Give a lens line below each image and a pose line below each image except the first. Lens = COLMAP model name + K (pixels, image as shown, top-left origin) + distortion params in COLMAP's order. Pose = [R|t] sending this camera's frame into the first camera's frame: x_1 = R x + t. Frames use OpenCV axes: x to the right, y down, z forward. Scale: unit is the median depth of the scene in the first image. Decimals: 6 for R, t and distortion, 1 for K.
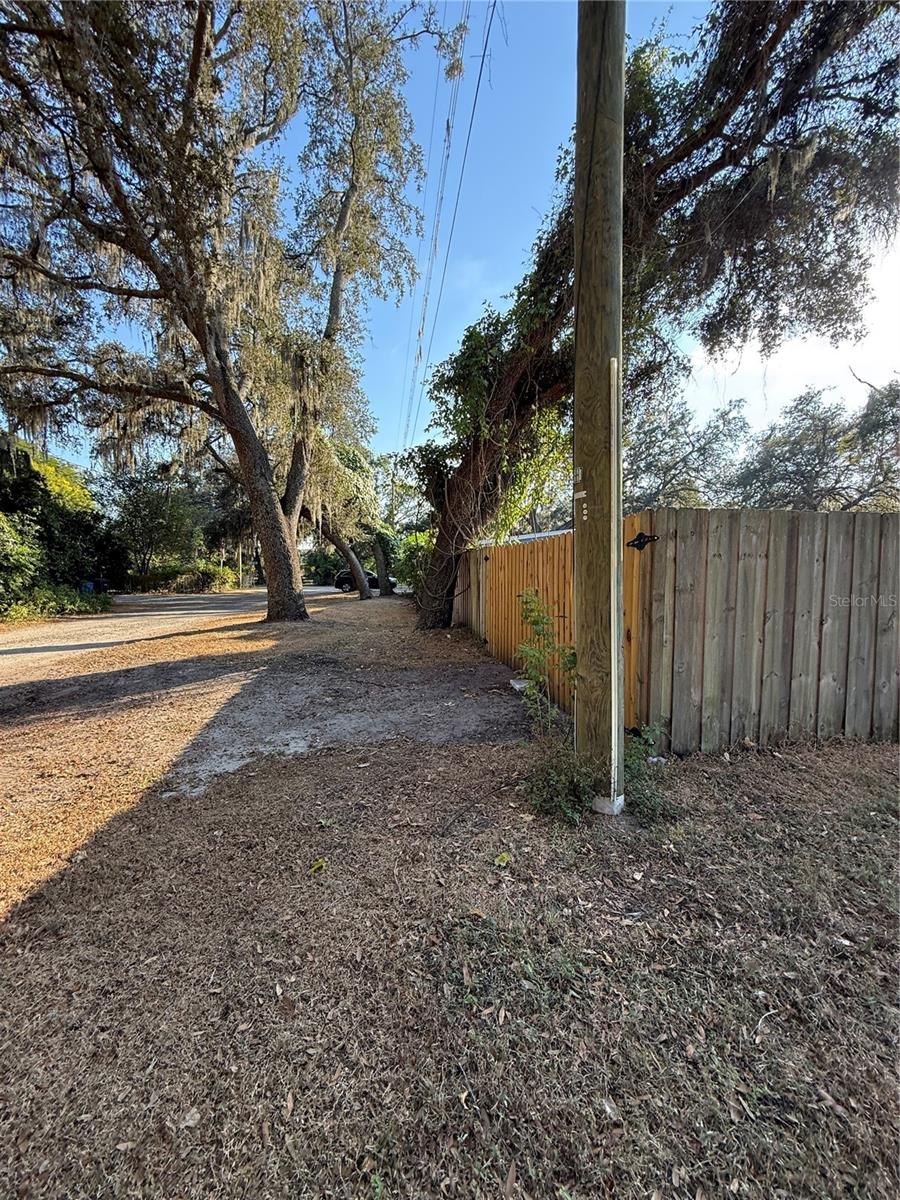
lens RADIAL K [[474.4, 0, 458.3], [0, 474.4, 596.6], [0, 0, 1]] dist [0.002619, -0.000364]
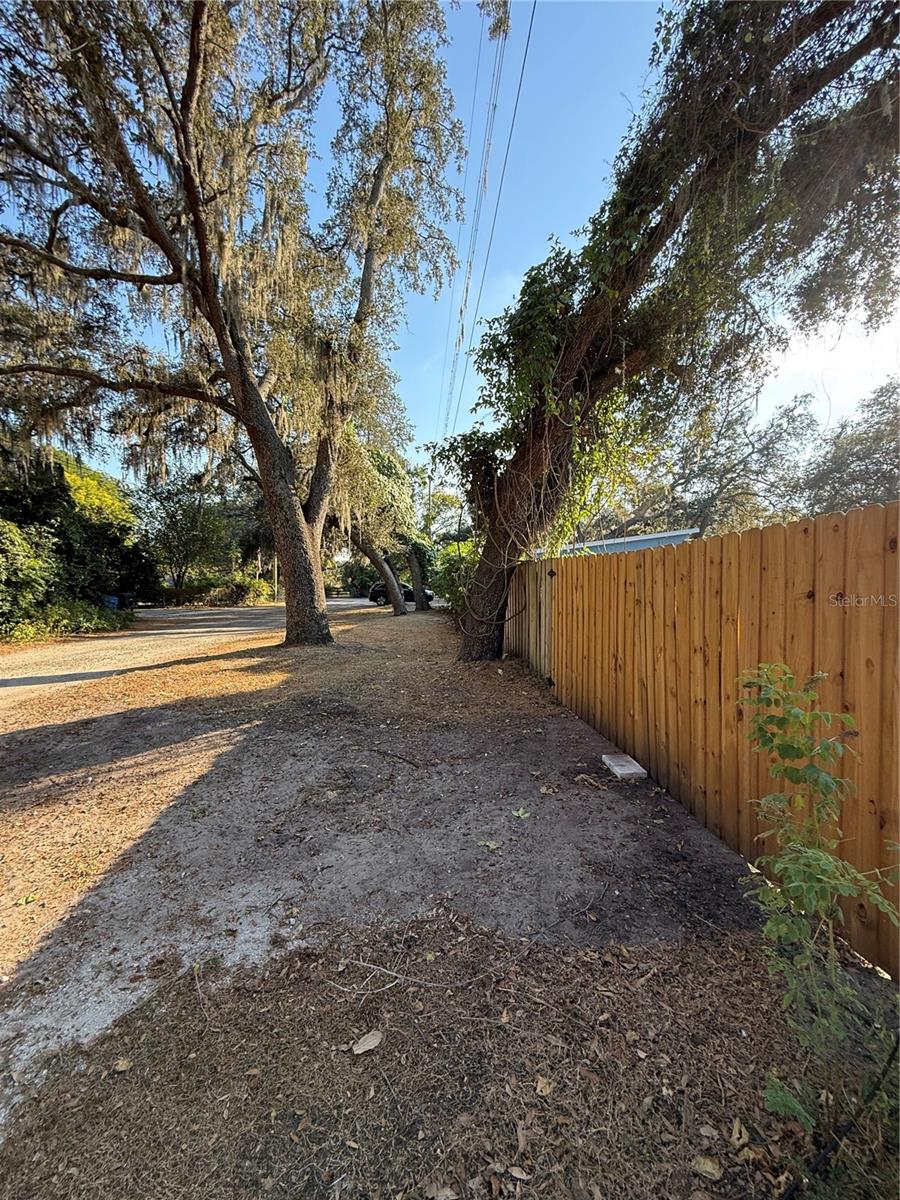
lens RADIAL K [[474.4, 0, 459.0], [0, 474.4, 595.3], [0, 0, 1]] dist [0.002619, -0.000364]
pose [[0.997206, -0.000251, -0.074705, -0.020061], [-0.001587, 0.999697, -0.024555, -0.015840], [0.074689, 0.024605, 0.996903, 0.140600]]
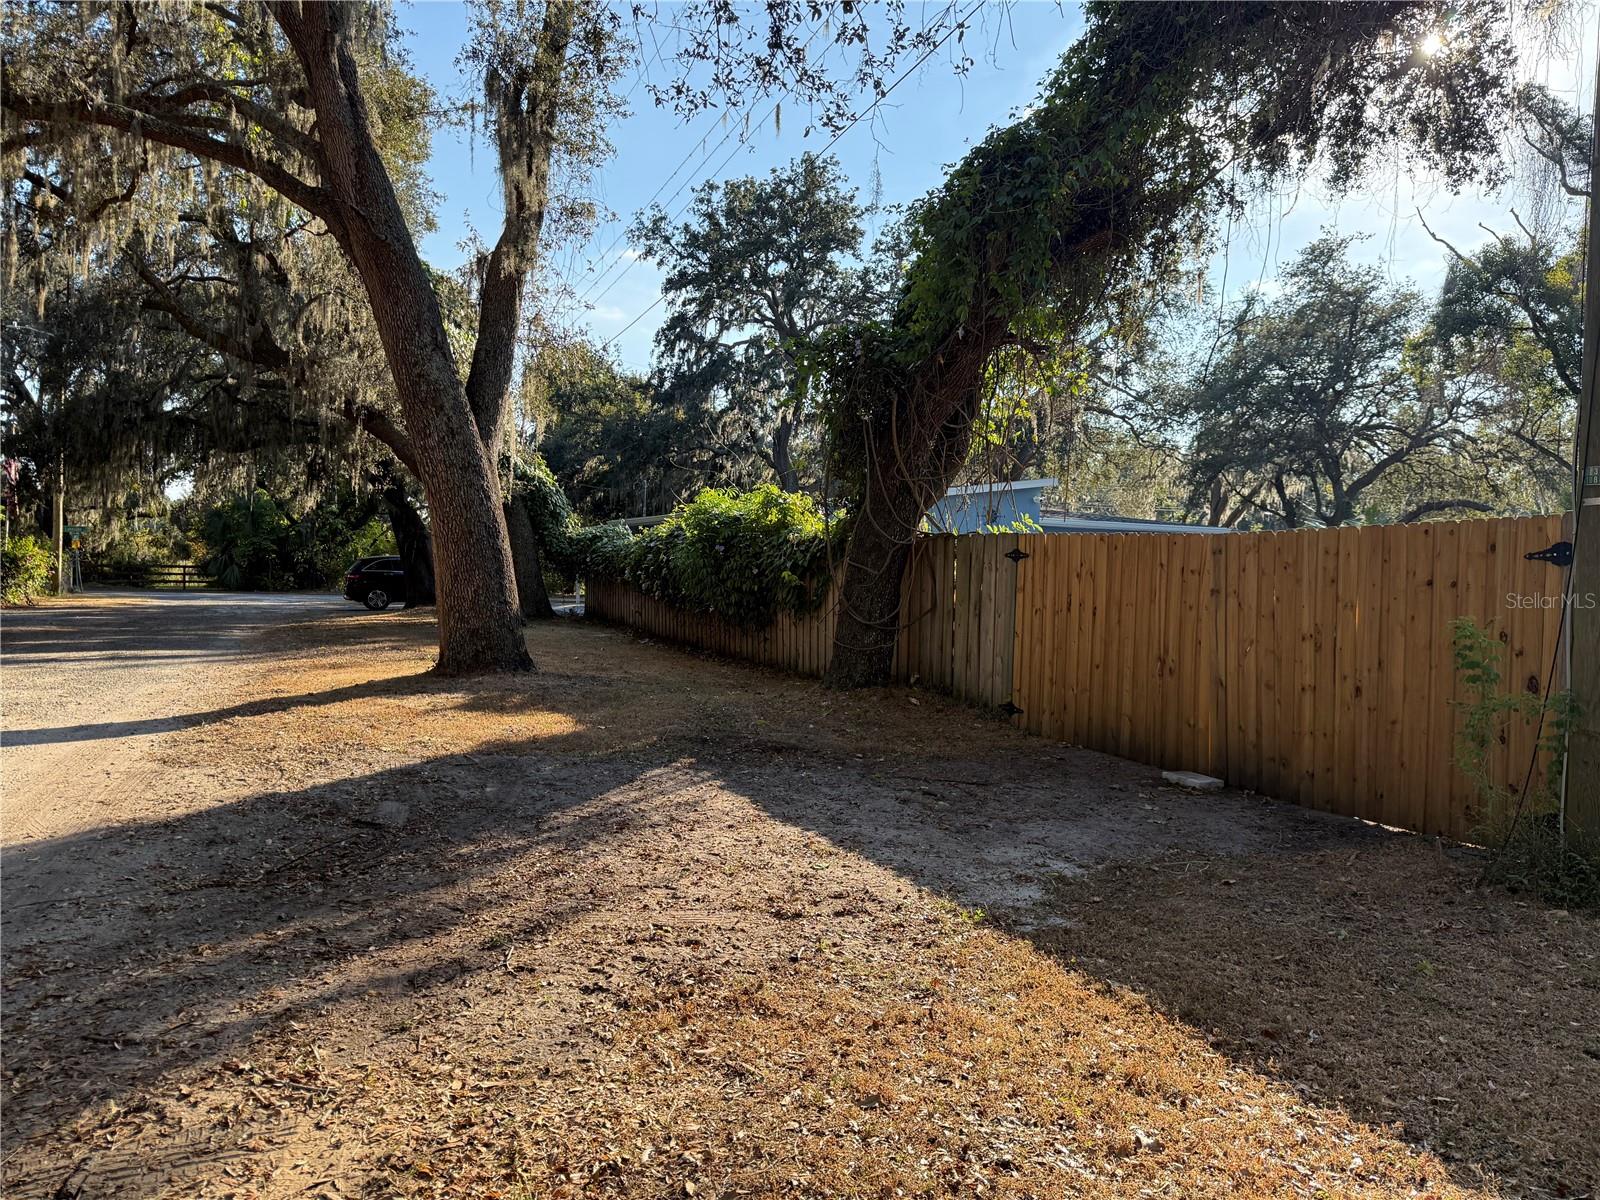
lens RADIAL K [[1116.8, 0, 806.8], [0, 1116.8, 600.9], [0, 0, 1]] dist [0.039124, -0.042560]
pose [[0.966693, 0.018536, 0.255266, -0.301831], [-0.012893, 0.999634, -0.023762, 0.003091], [-0.255613, 0.019680, 0.966579, -0.093995]]
